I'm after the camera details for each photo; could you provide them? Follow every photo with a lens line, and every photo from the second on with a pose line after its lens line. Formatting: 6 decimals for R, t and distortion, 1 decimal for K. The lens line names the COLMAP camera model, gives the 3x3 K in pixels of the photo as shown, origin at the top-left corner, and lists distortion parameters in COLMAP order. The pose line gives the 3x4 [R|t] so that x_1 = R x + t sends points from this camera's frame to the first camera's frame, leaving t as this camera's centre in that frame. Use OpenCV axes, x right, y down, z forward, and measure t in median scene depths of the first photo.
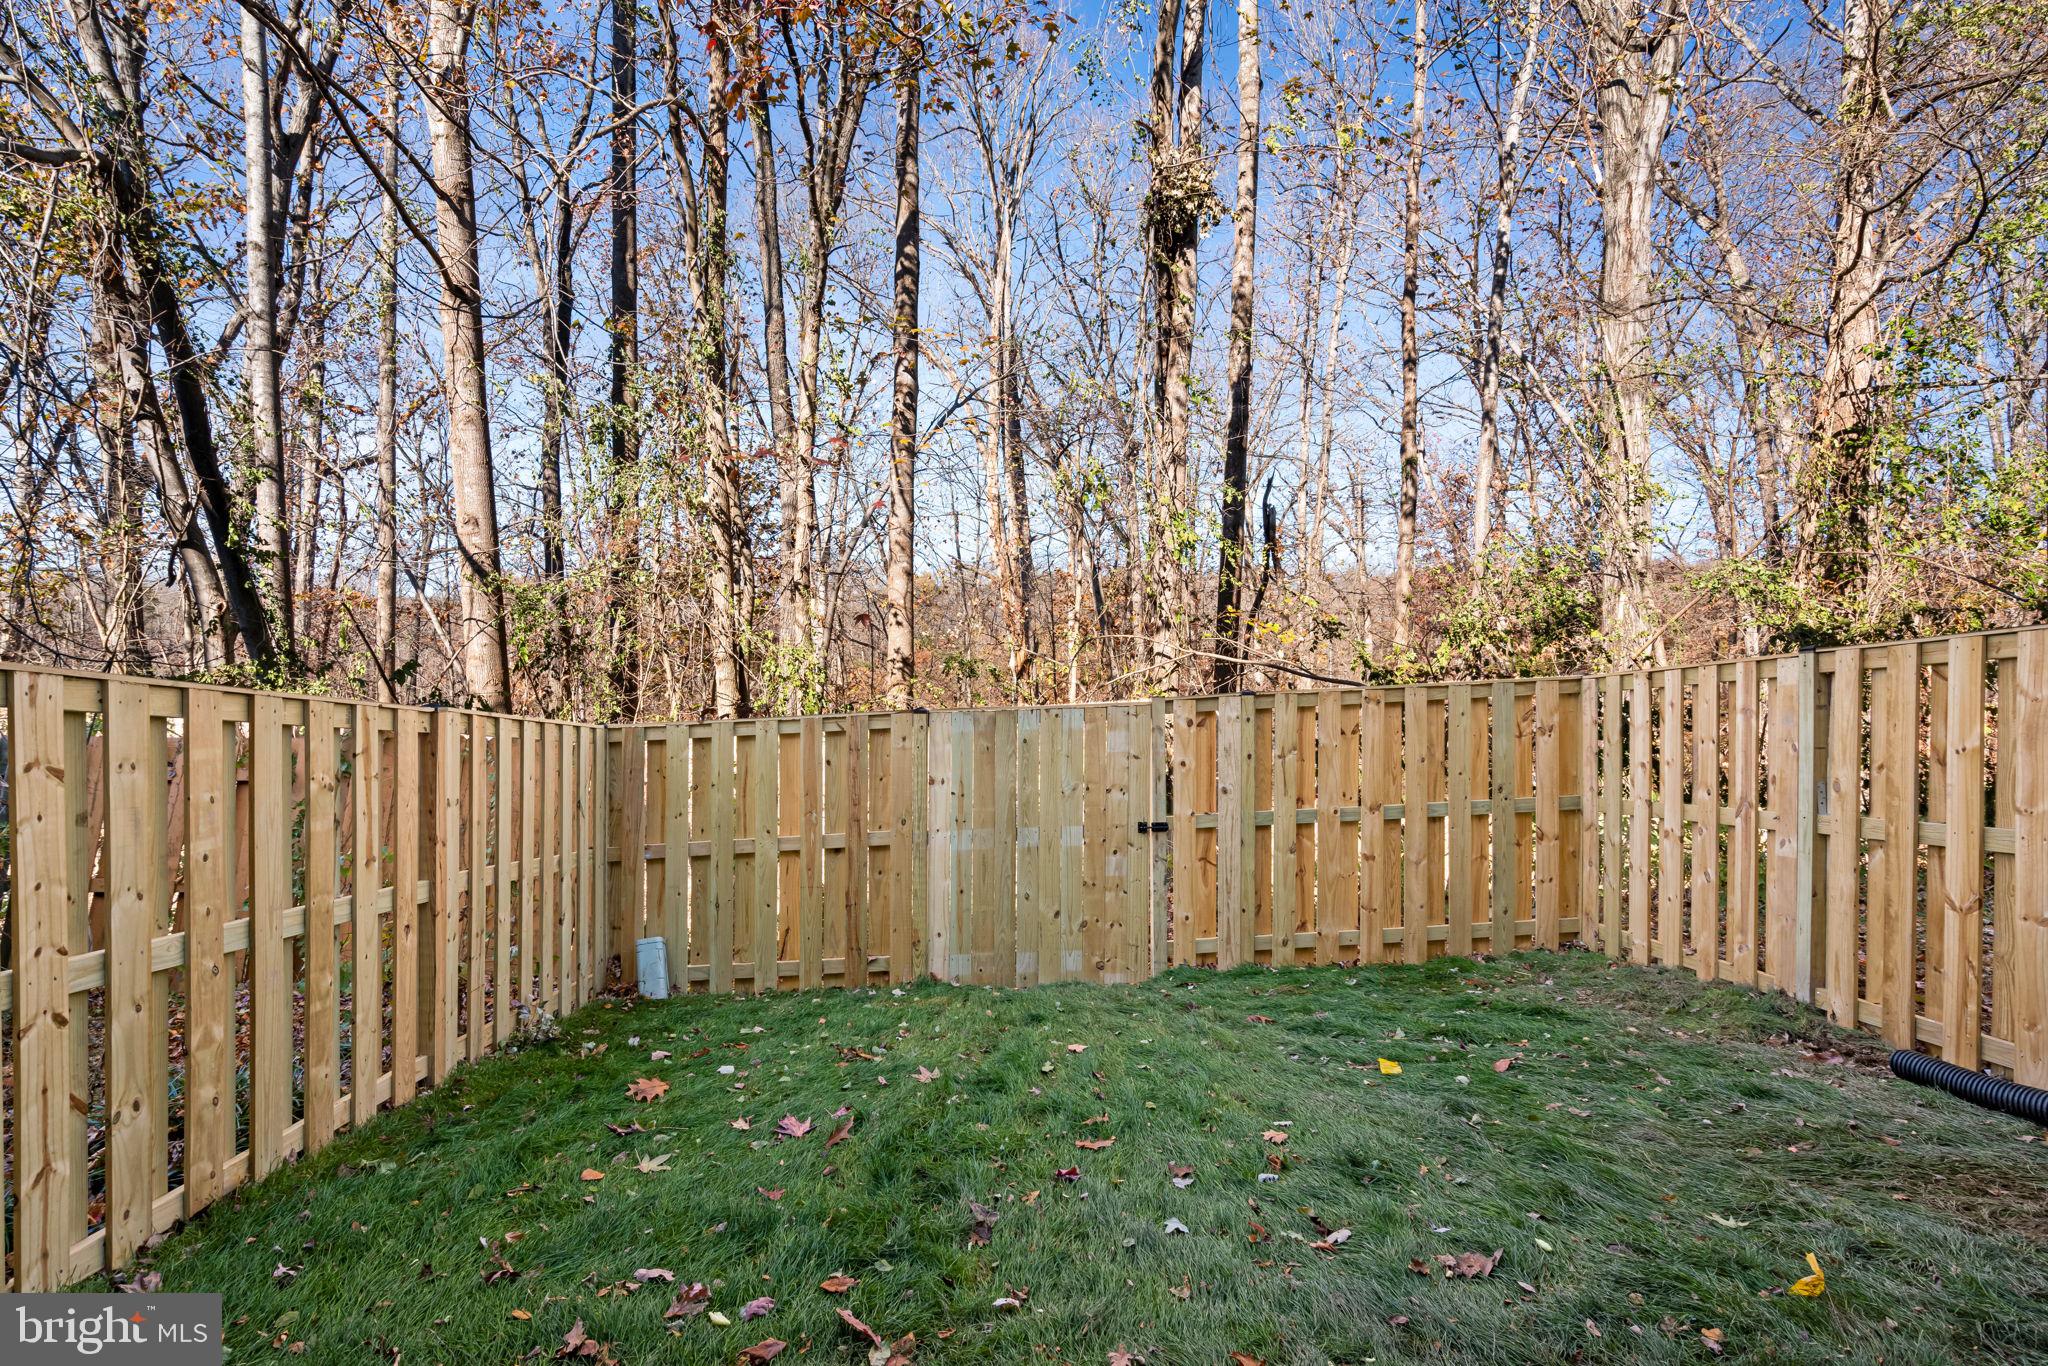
lens RADIAL K [[1053.4, 0, 1024.1], [0, 1053.4, 693.2], [0, 0, 1]] dist [-0.000885, 0.003052]
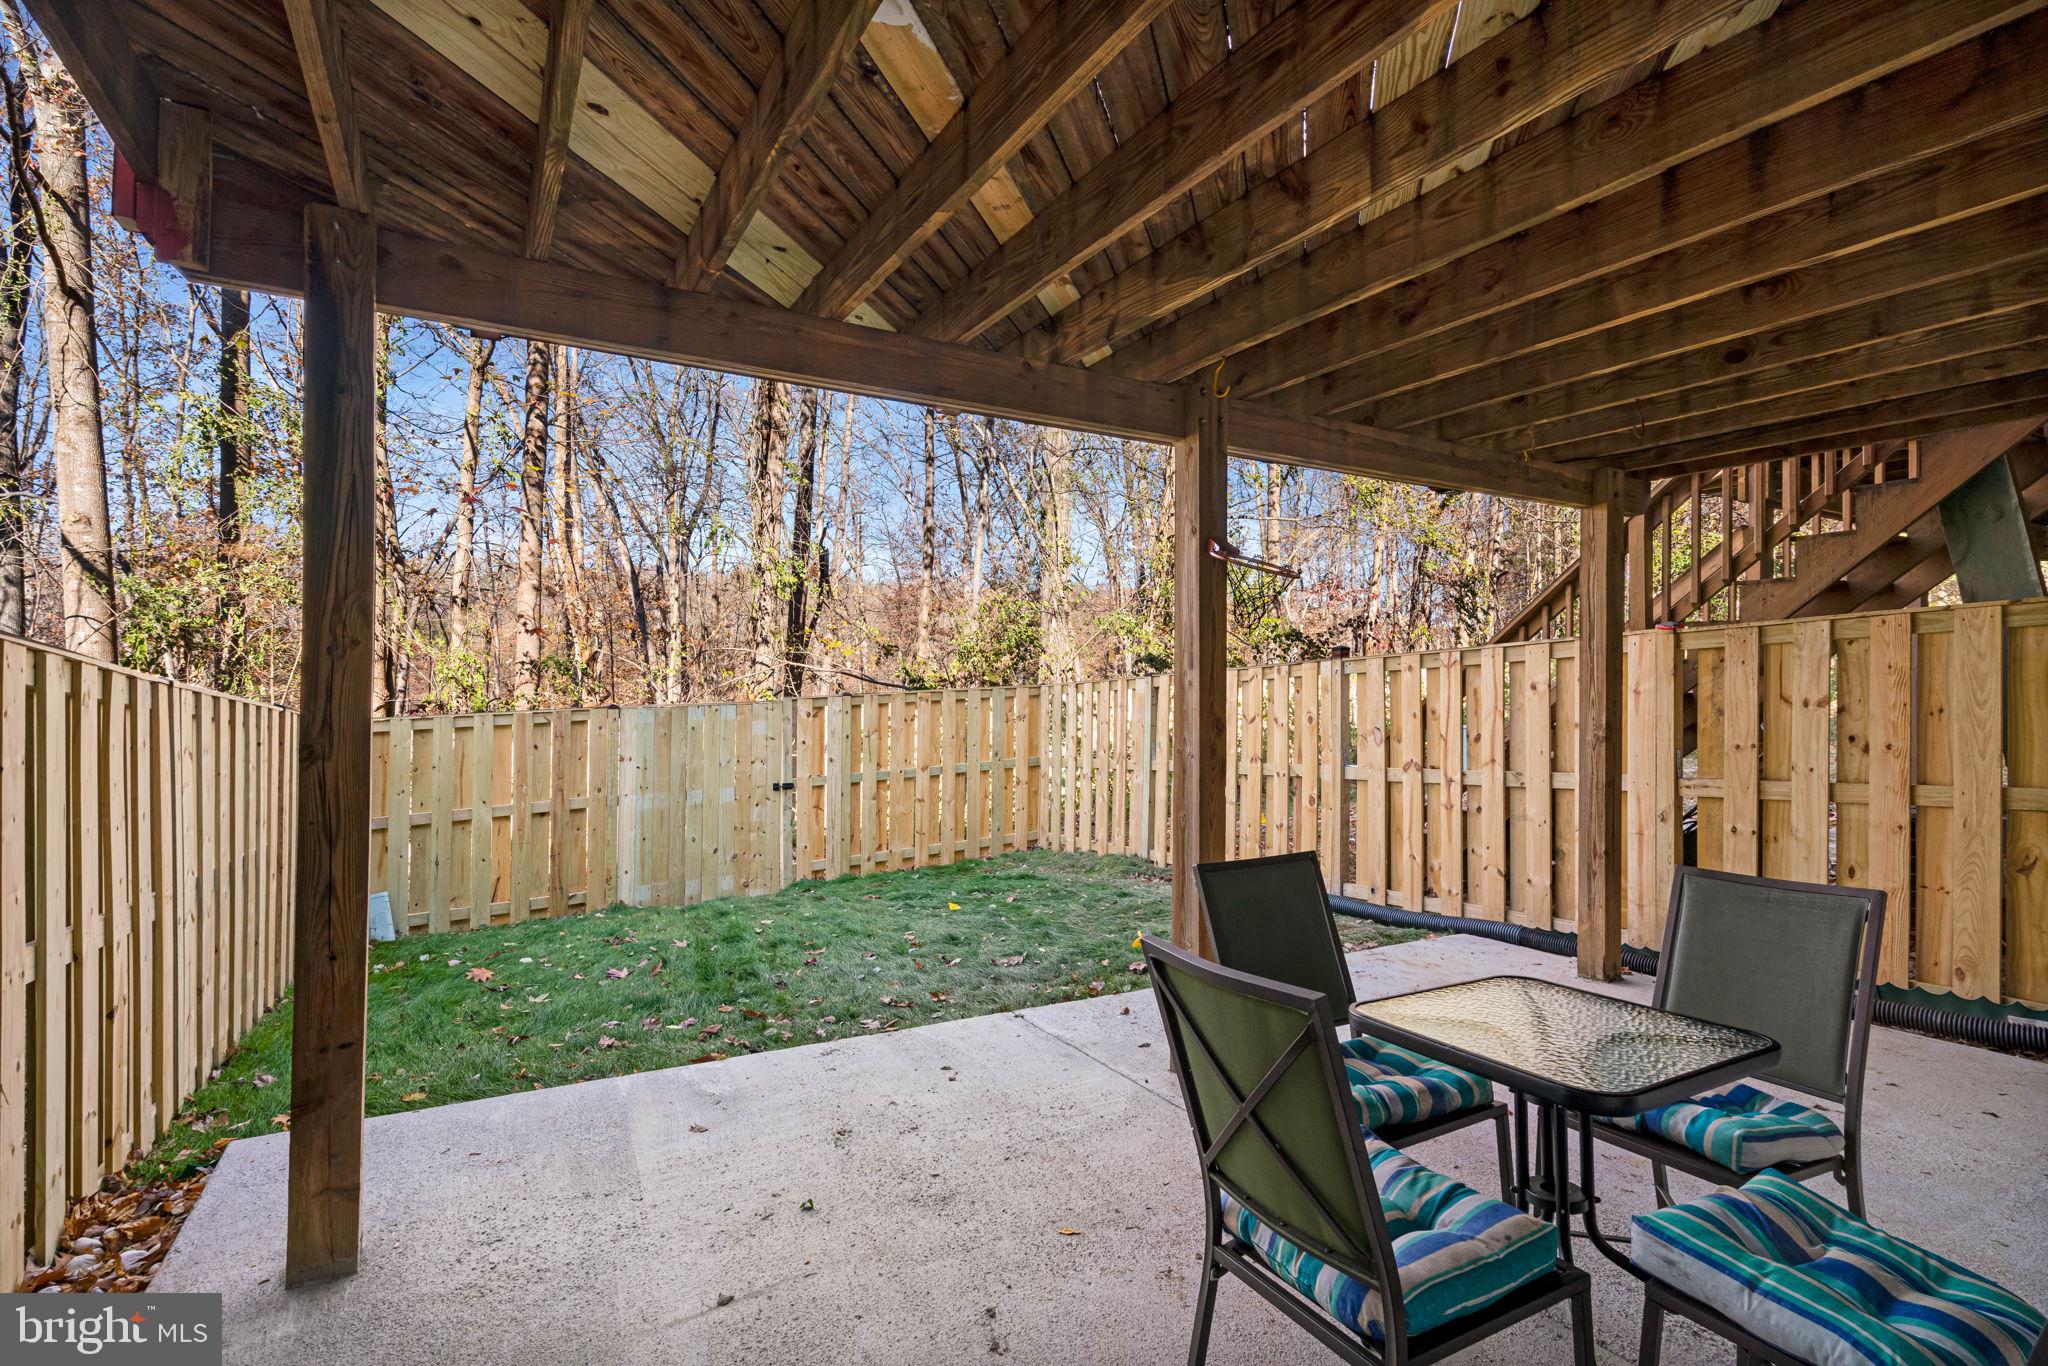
lens RADIAL K [[1053.4, 0, 1023.2], [0, 1053.4, 686.2], [0, 0, 1]] dist [-0.000885, 0.003052]
pose [[0.876367, 0.006478, 0.481600, -0.285762], [-0.008881, 0.999957, 0.002710, -0.018074], [-0.481562, -0.006652, 0.876387, -0.429766]]
